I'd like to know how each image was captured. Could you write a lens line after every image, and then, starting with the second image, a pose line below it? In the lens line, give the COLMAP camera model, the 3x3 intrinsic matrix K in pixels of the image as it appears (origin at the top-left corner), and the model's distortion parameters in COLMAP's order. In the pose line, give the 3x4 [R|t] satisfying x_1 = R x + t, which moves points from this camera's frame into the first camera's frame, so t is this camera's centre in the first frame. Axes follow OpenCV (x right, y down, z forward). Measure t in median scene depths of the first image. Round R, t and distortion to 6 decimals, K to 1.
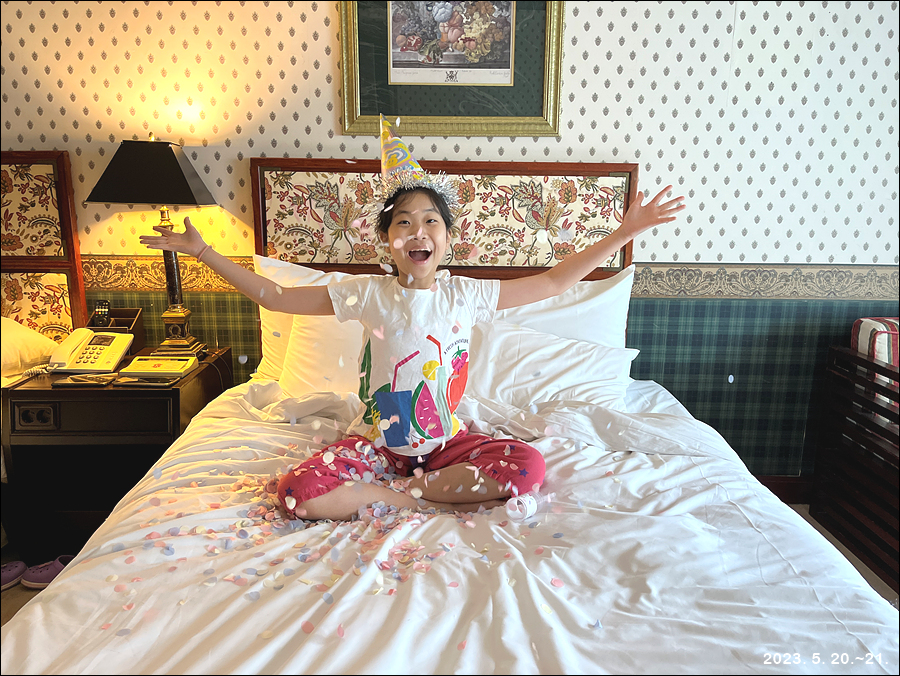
lens RADIAL K [[689.1, 0, 445.7], [0, 689.1, 337.8], [0, 0, 1]] dist [0.048945, -0.061362]
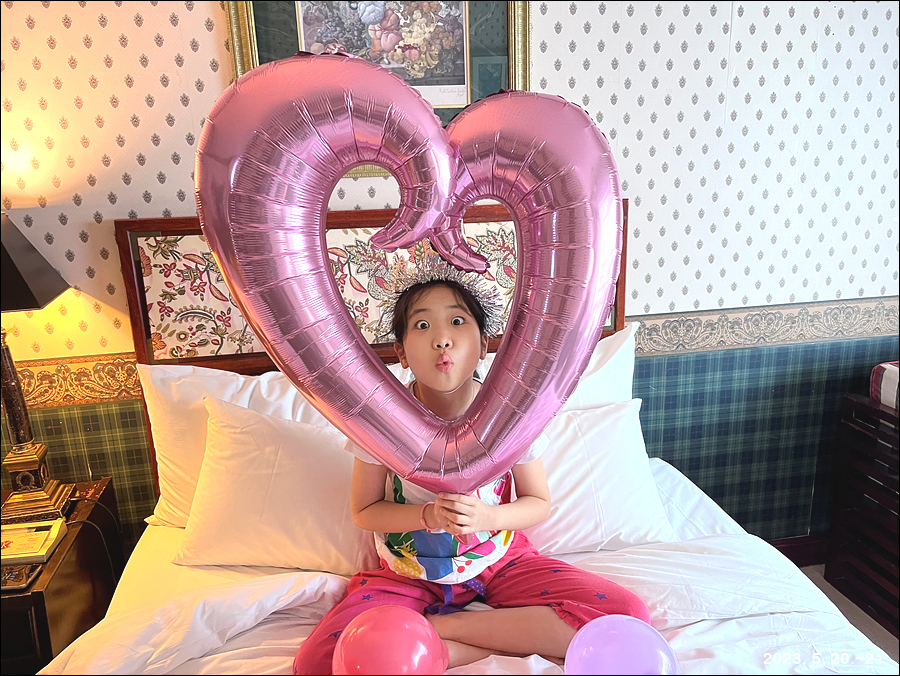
lens RADIAL K [[689.1, 0, 445.7], [0, 689.1, 337.8], [0, 0, 1]] dist [0.048945, -0.061362]
pose [[0.981549, -0.089179, 0.169142, -0.078725], [0.082374, 0.995500, 0.046844, -0.142406], [-0.172559, -0.032047, 0.984478, 0.233977]]
